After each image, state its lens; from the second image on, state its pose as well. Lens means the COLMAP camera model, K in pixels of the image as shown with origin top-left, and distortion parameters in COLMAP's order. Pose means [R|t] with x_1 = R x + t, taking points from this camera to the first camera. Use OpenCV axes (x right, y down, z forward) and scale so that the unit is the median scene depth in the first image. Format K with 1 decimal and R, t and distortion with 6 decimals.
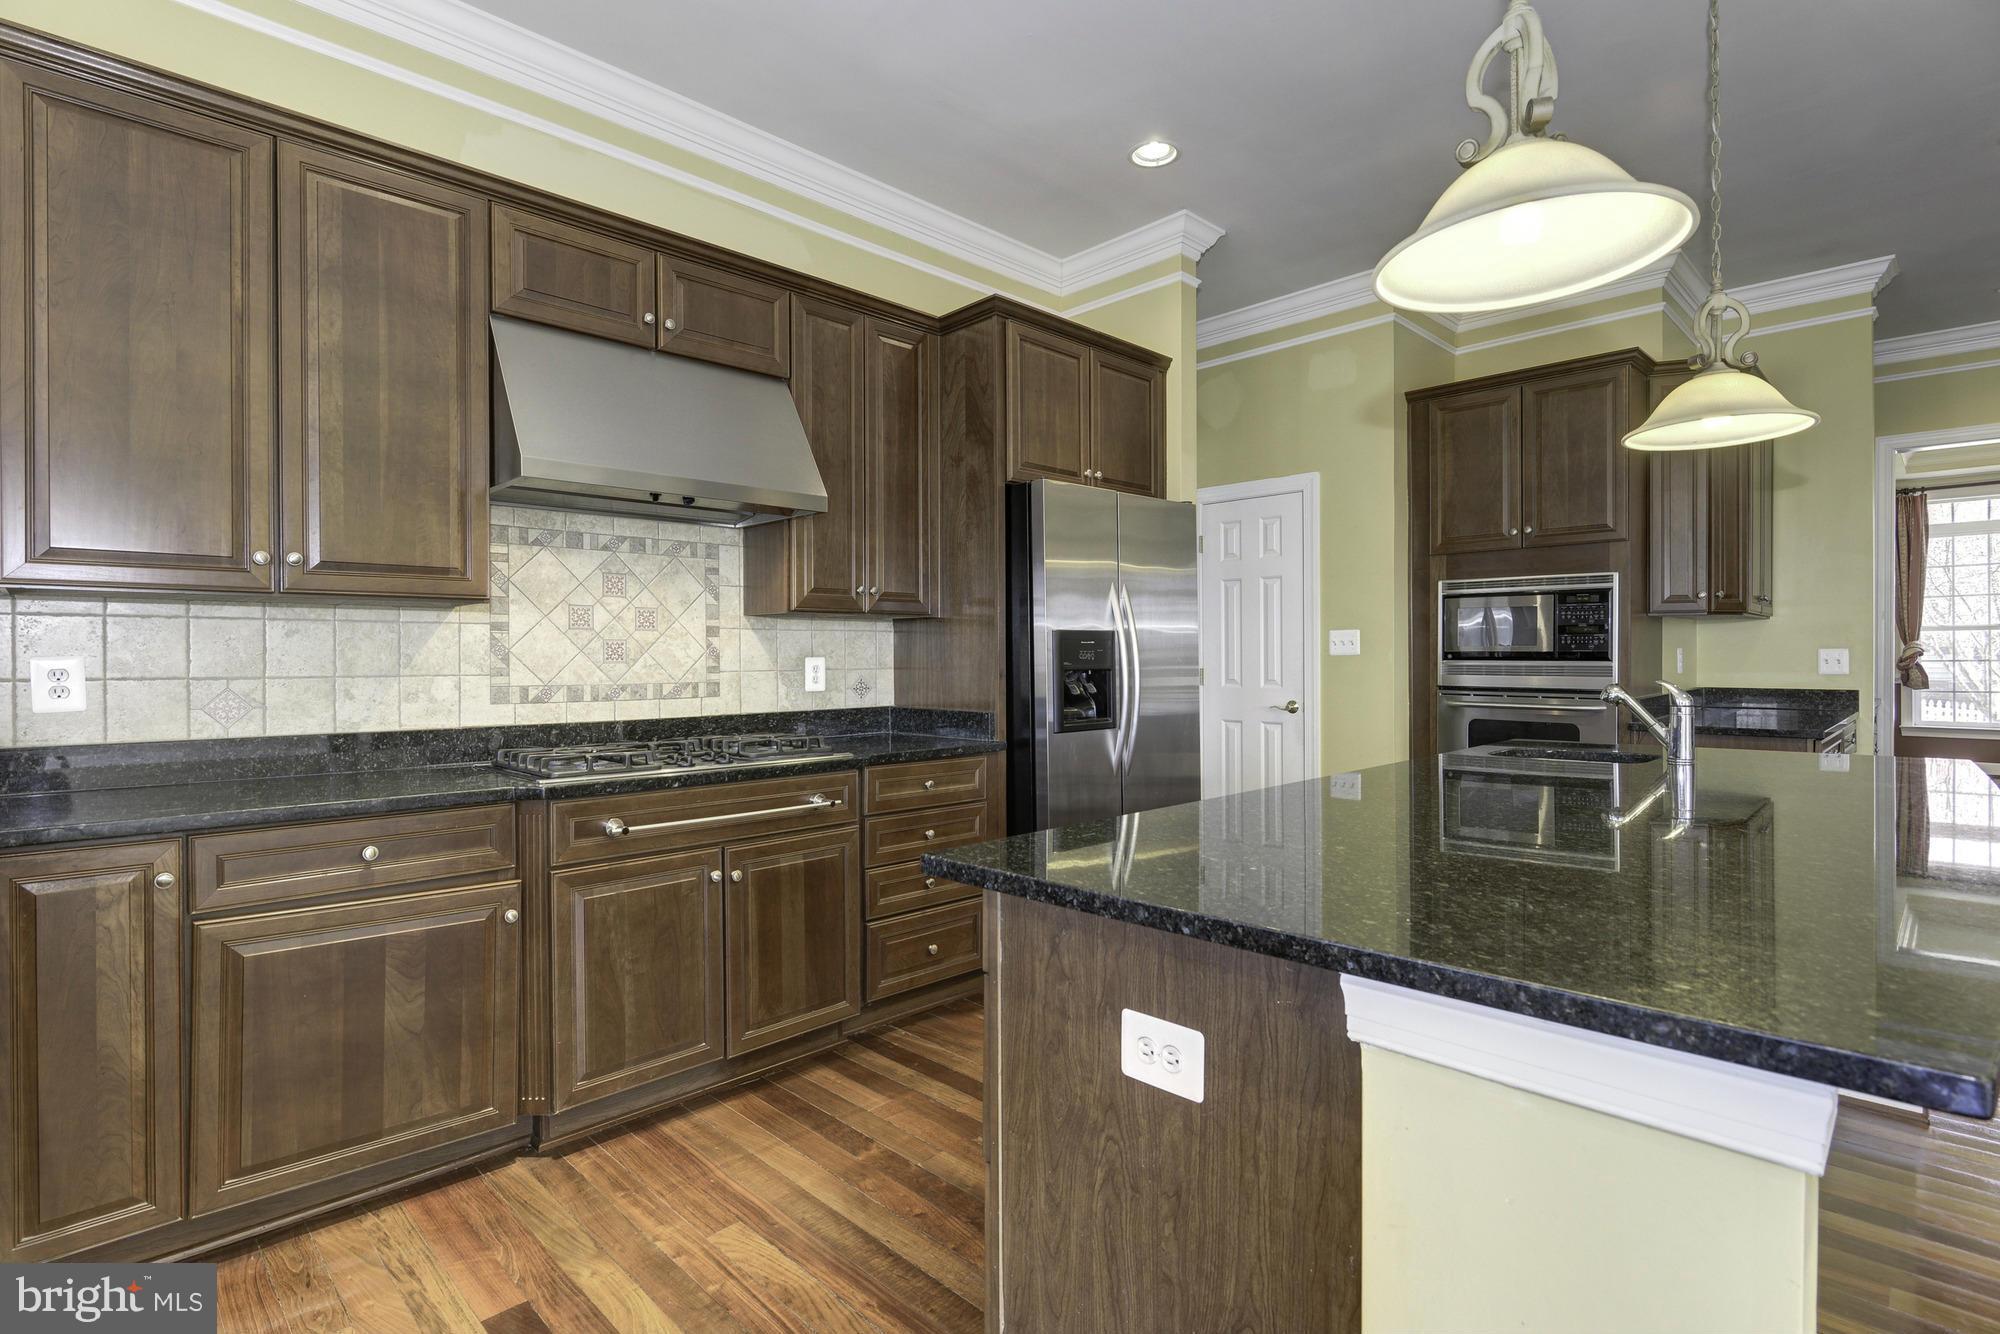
lens RADIAL K [[966.8, 0, 998.1], [0, 966.8, 664.2], [0, 0, 1]] dist [-0.001567, -0.000590]
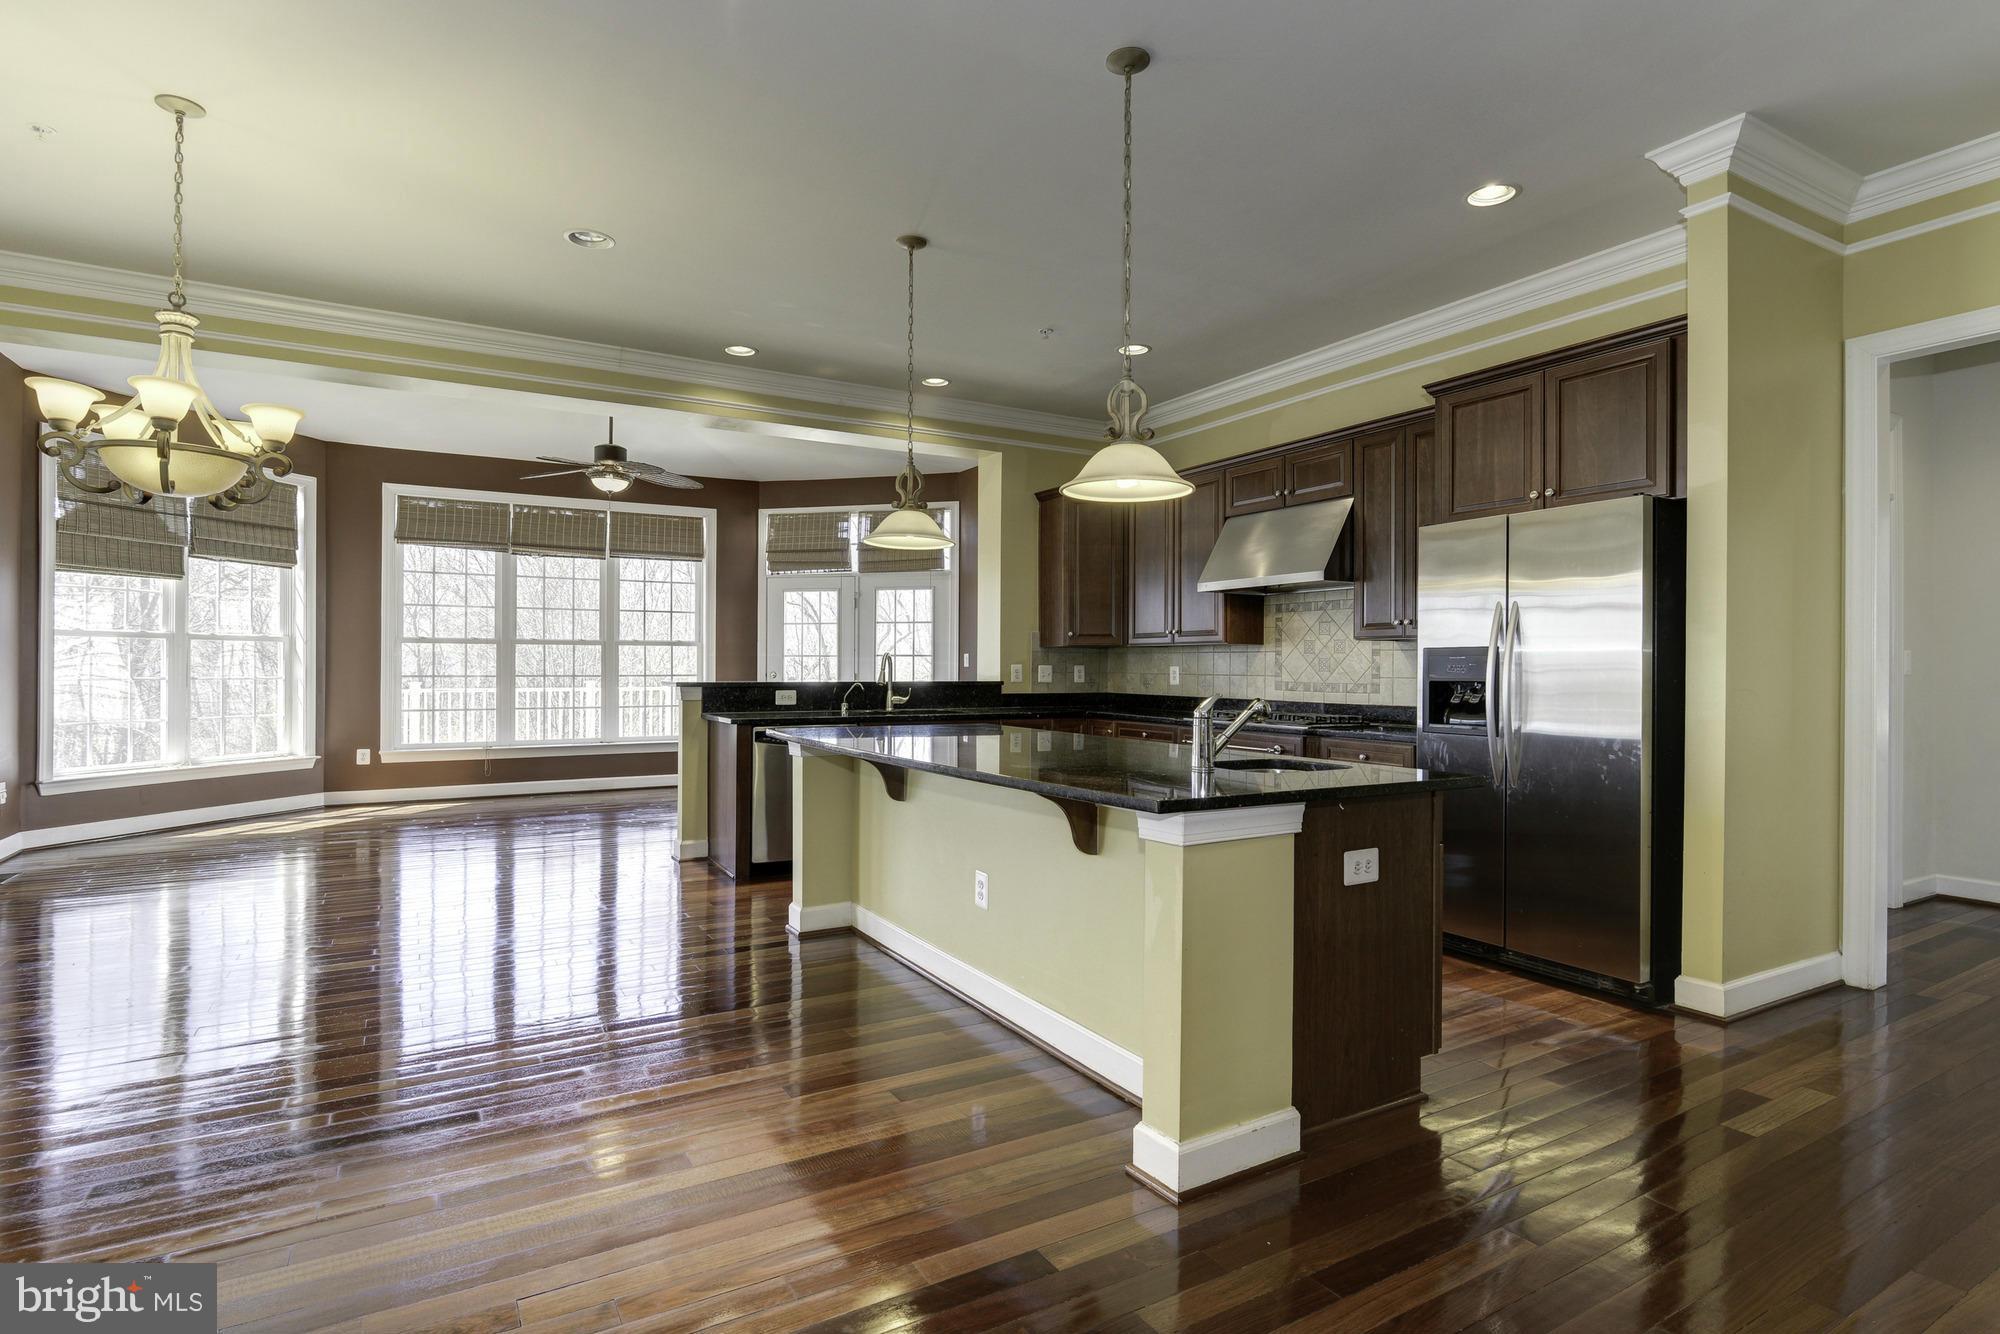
lens RADIAL K [[966.8, 0, 998.1], [0, 966.8, 664.2], [0, 0, 1]] dist [-0.001567, -0.000590]
pose [[-0.242237, 0.005557, -0.970201, 2.023719], [-0.005961, 0.999956, 0.007215, -0.031901], [0.970199, 0.007531, -0.242193, 1.131029]]
